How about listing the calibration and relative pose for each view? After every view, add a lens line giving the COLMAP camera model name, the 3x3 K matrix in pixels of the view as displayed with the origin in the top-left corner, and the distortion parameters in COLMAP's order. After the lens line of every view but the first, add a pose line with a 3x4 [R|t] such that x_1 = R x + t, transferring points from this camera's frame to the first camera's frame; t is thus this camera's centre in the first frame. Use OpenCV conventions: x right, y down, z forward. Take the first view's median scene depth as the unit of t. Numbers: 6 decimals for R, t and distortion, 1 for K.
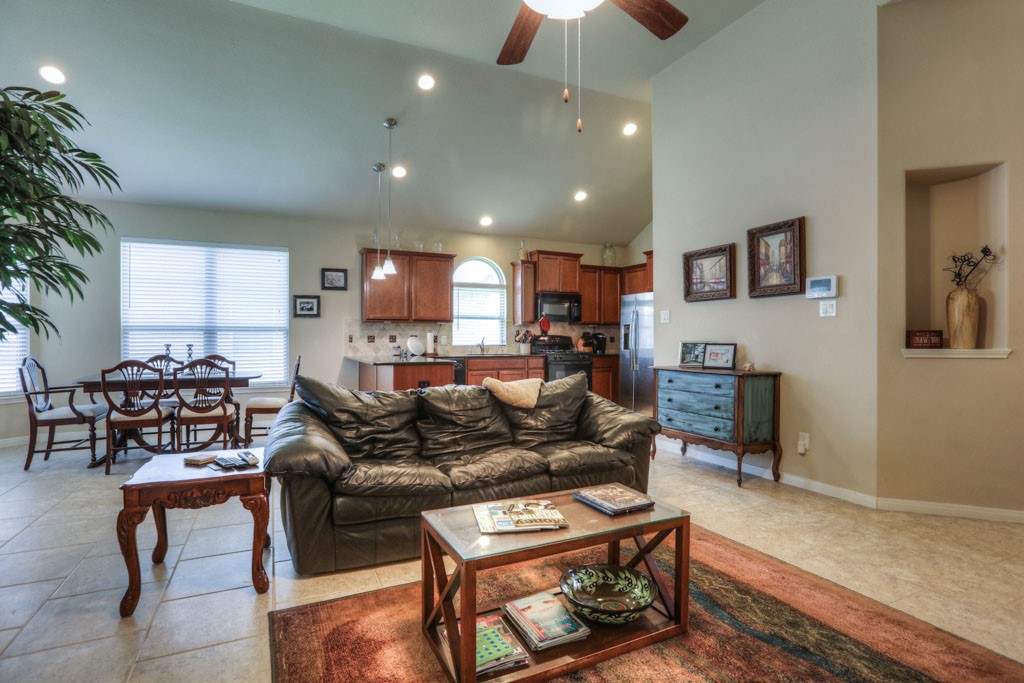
lens RADIAL K [[507.5, 0, 511.3], [0, 507.5, 338.3], [0, 0, 1]] dist [-0.019015, 0.011942]
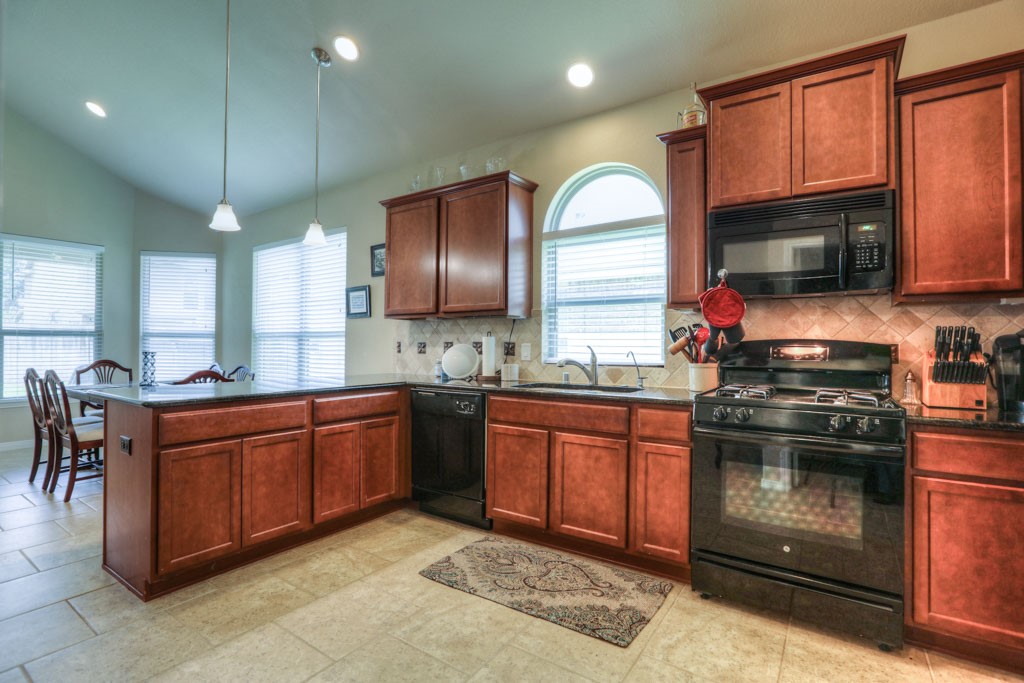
lens RADIAL K [[485.0, 0, 510.7], [0, 485.0, 339.9], [0, 0, 1]] dist [-0.033097, 0.010807]
pose [[0.511124, -0.006854, -0.859479, 0.267869], [-0.003240, 0.999946, -0.009901, -0.002576], [0.859501, 0.007846, 0.511074, 0.747429]]
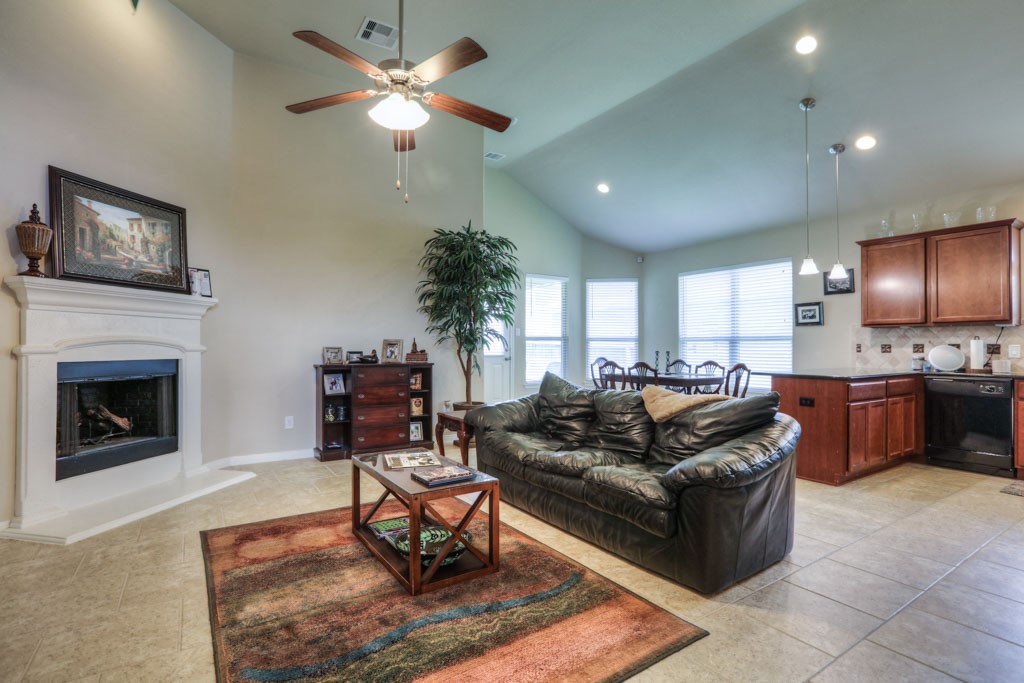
lens RADIAL K [[507.5, 0, 513.7], [0, 507.5, 337.1], [0, 0, 1]] dist [-0.019015, 0.011942]
pose [[0.160123, -0.017727, -0.986938, 0.403177], [-0.002157, 0.999830, -0.018308, -0.000685], [0.987095, 0.005060, 0.160058, 0.263796]]
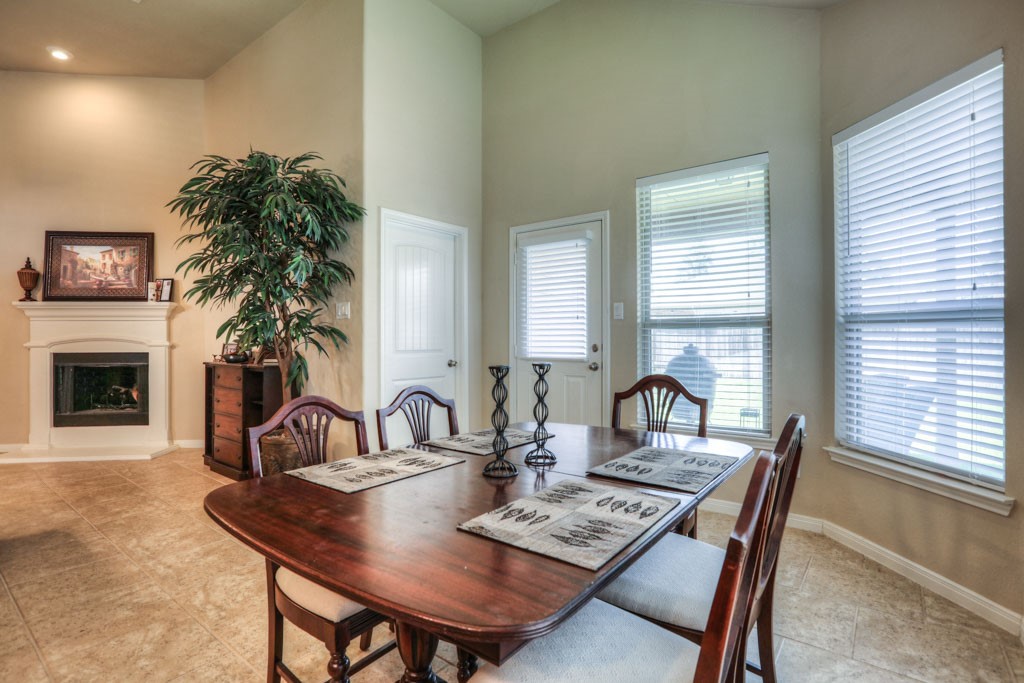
lens RADIAL K [[507.5, 0, 501.8], [0, 507.5, 339.2], [0, 0, 1]] dist [-0.019015, 0.011942]
pose [[-0.891878, 0.001378, -0.452274, -0.336533], [0.002379, 0.999996, -0.001644, -0.002409], [0.452269, -0.002542, -0.891878, 0.849557]]
